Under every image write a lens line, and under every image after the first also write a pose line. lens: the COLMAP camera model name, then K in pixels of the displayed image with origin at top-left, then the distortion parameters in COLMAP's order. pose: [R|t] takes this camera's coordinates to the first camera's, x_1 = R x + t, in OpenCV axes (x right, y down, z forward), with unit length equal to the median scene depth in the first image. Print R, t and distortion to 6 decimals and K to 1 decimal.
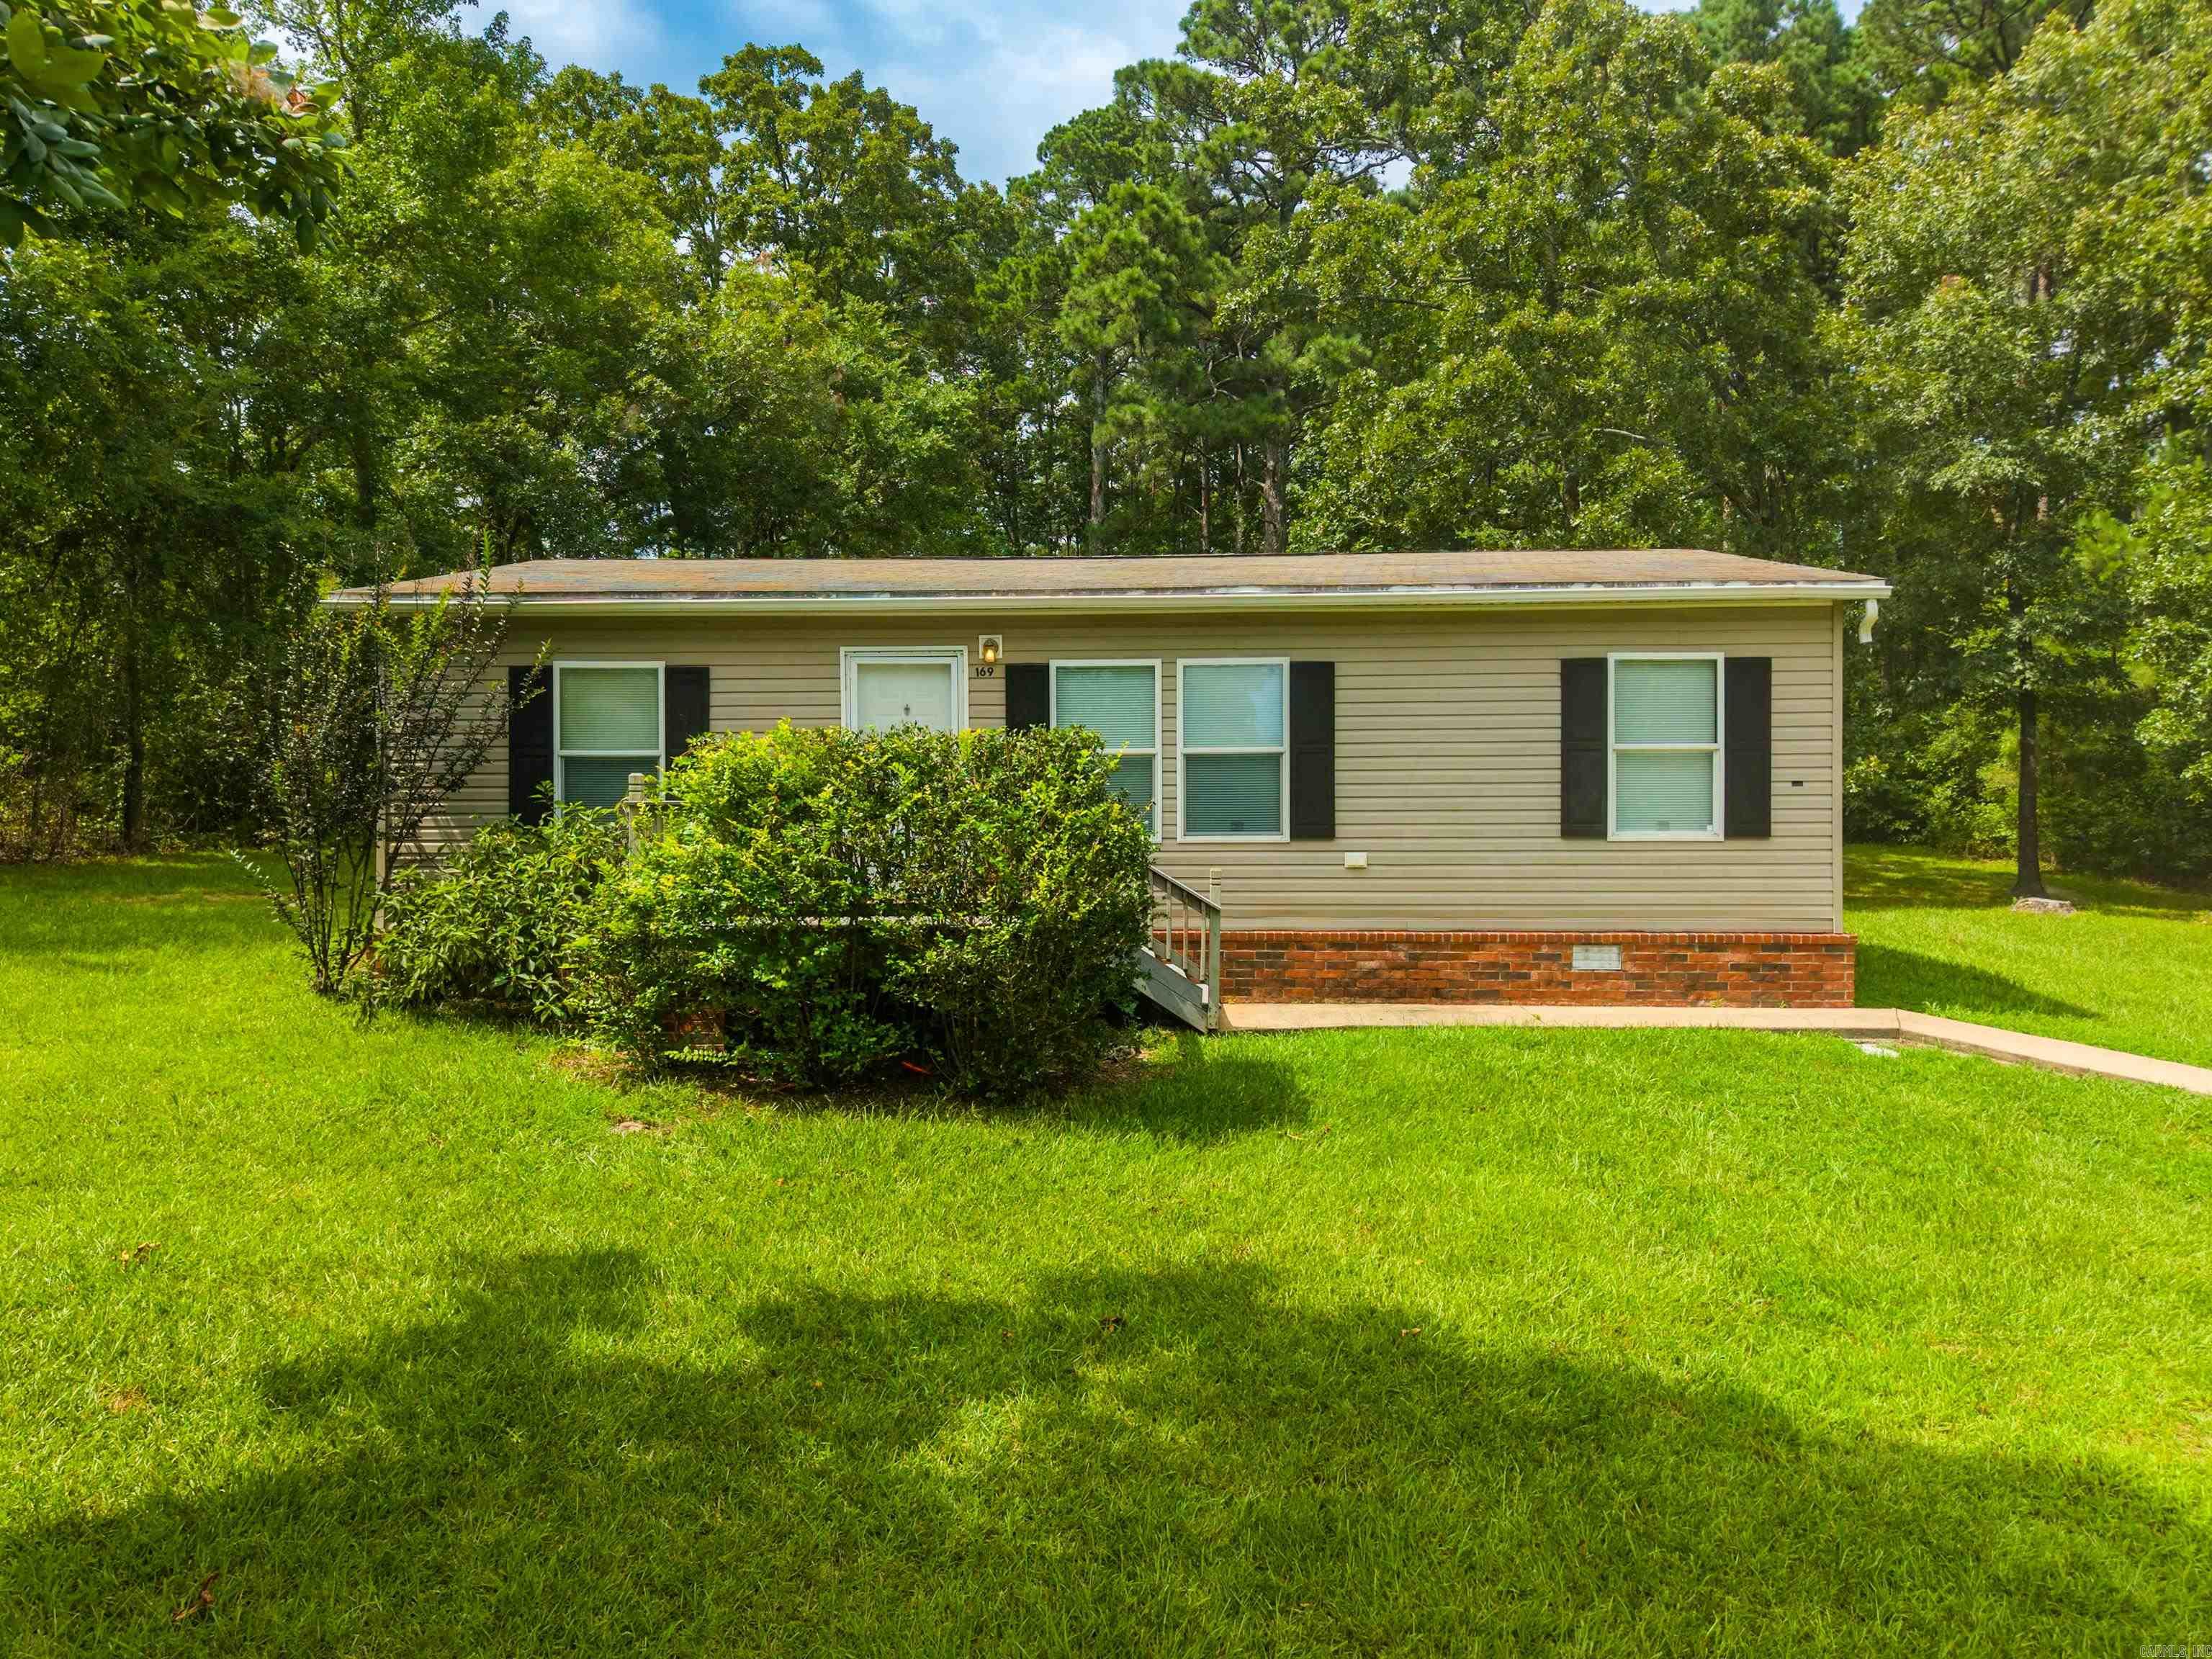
lens RADIAL K [[1501.9, 0, 1116.1], [0, 1501.9, 793.1], [0, 0, 1]] dist [0.027837, -0.024288]
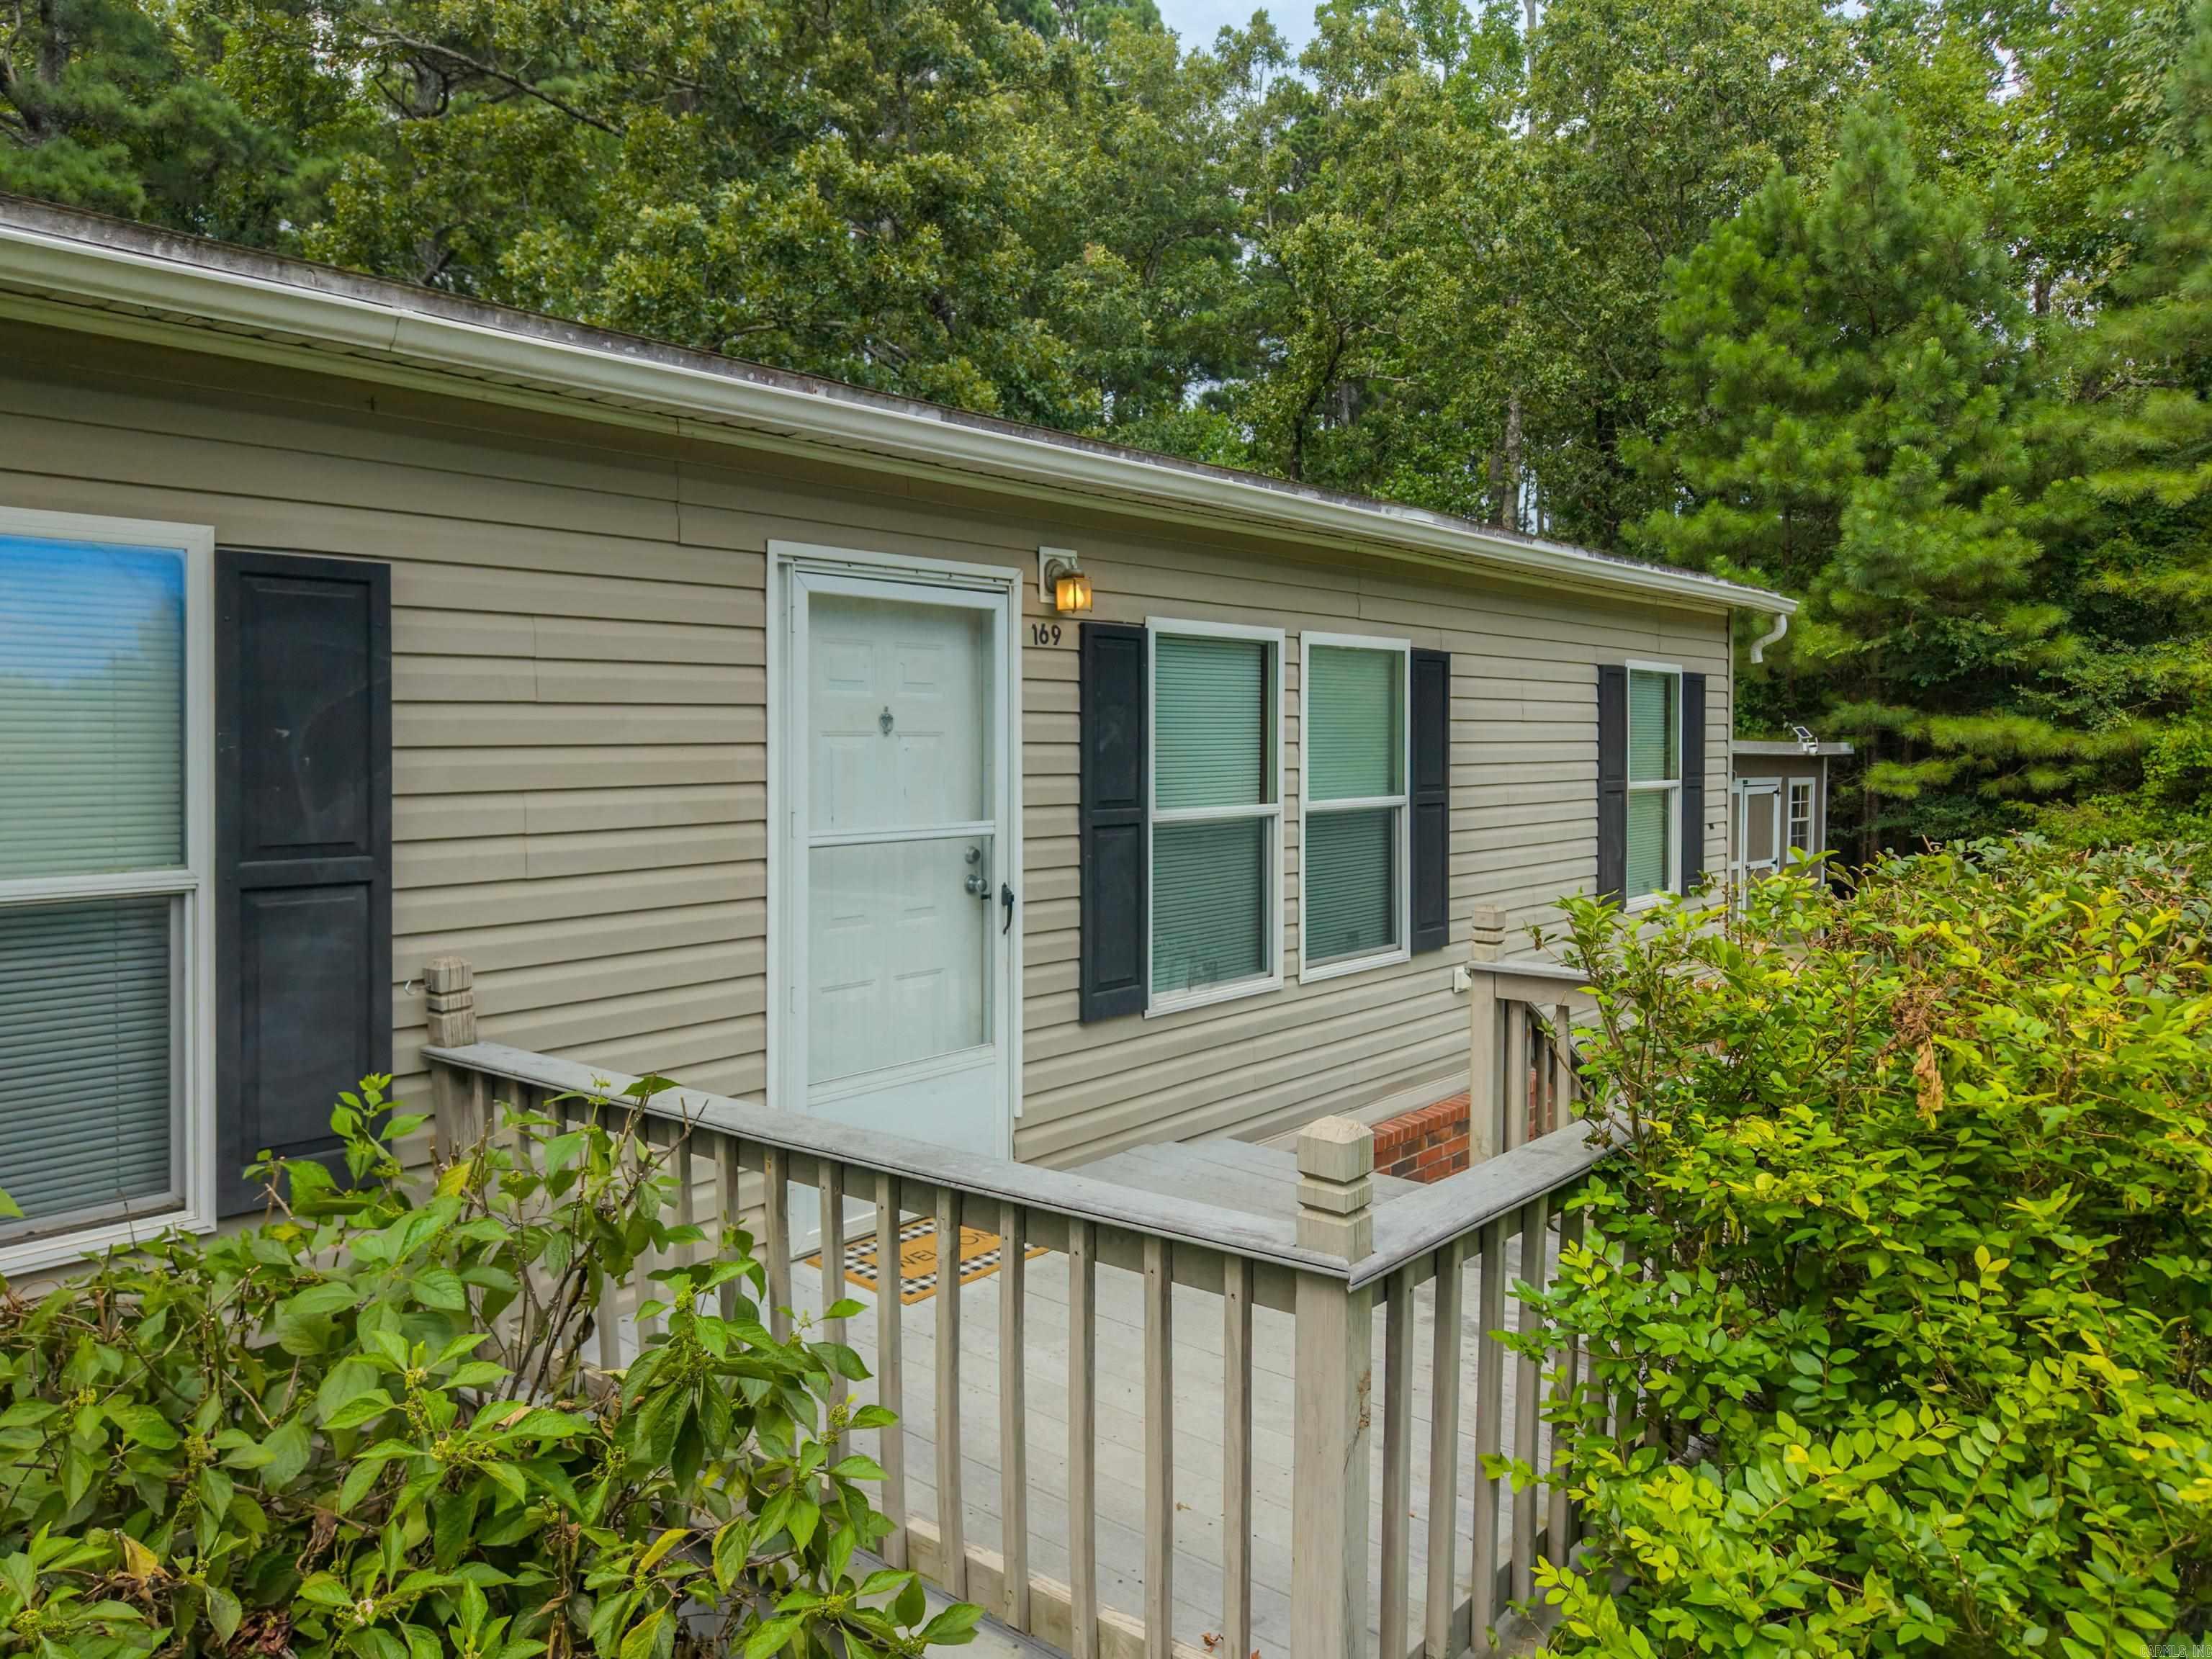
lens RADIAL K [[1501.9, 0, 1093.4], [0, 1501.9, 825.2], [0, 0, 1]] dist [0.027837, -0.024288]
pose [[0.639333, -0.041605, 0.767804, -0.408342], [-0.007520, 0.998149, 0.060349, -0.053114], [-0.768894, -0.044357, 0.637836, 0.721945]]
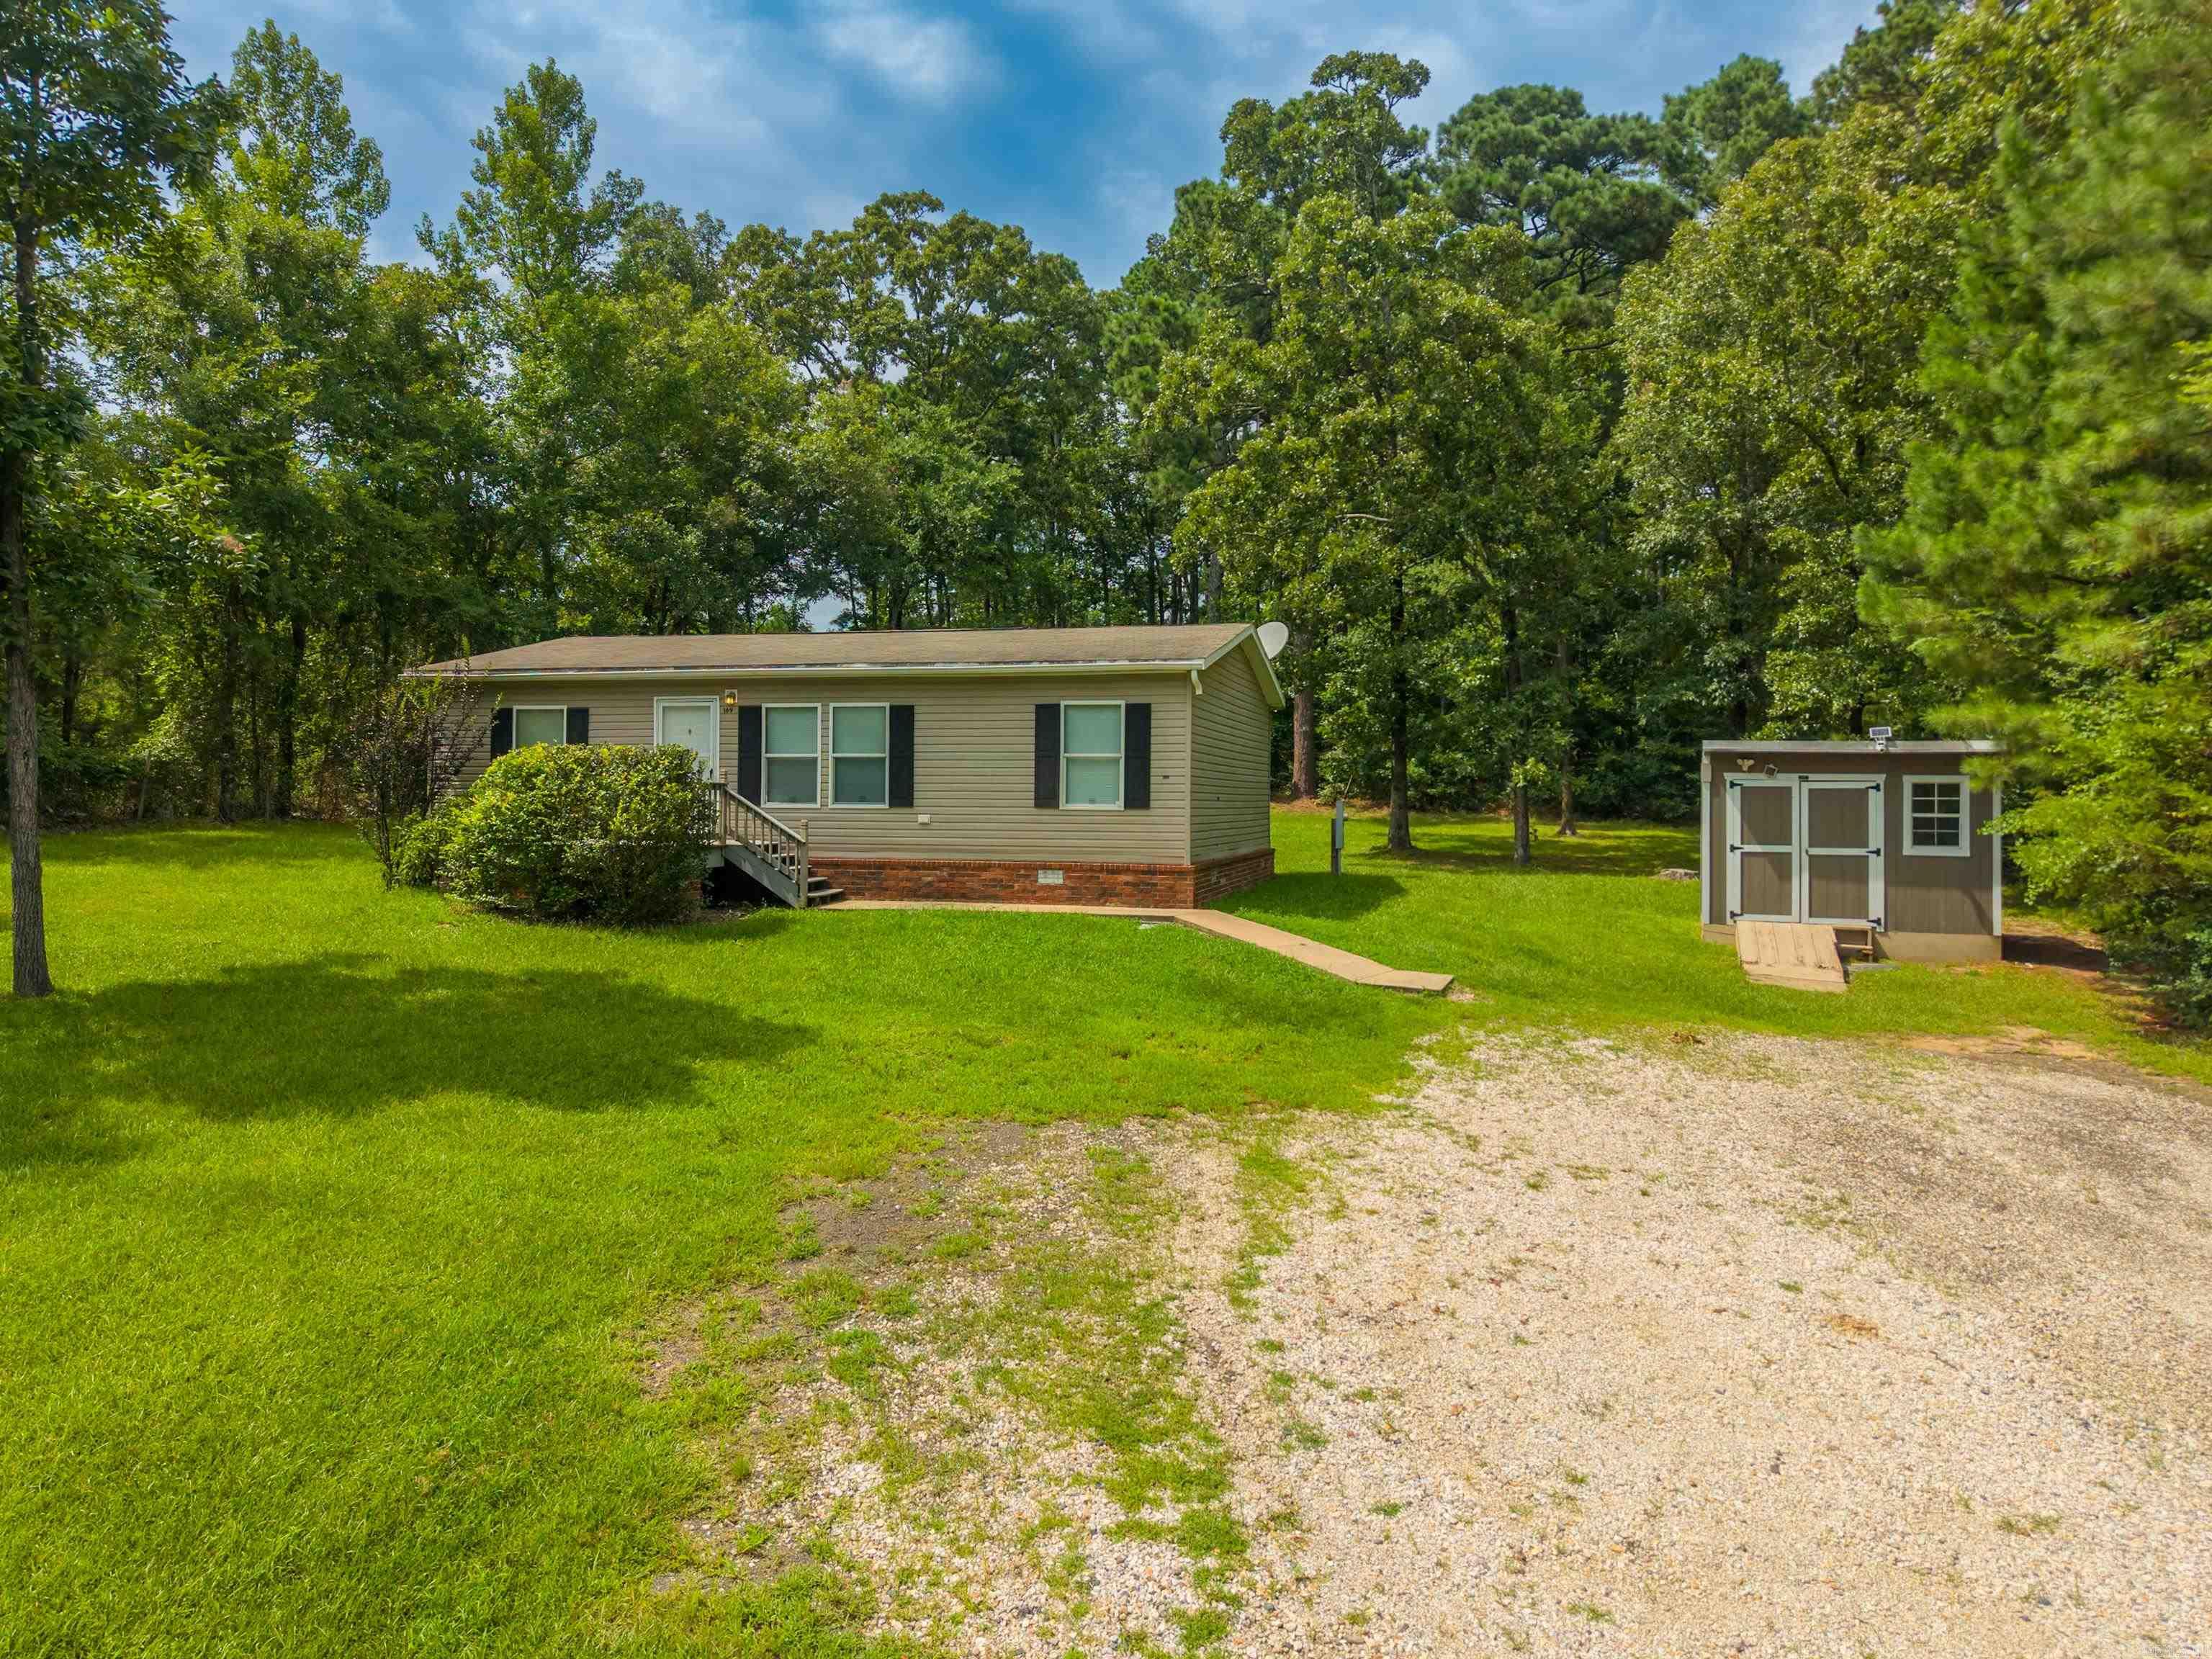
lens RADIAL K [[1501.9, 0, 1136.7], [0, 1501.9, 786.5], [0, 0, 1]] dist [0.027837, -0.024288]
pose [[0.978249, 0.007776, -0.207287, 0.757423], [-0.007946, 0.999968, 0.000012, 0.005128], [0.207281, 0.001635, 0.978280, -0.643059]]
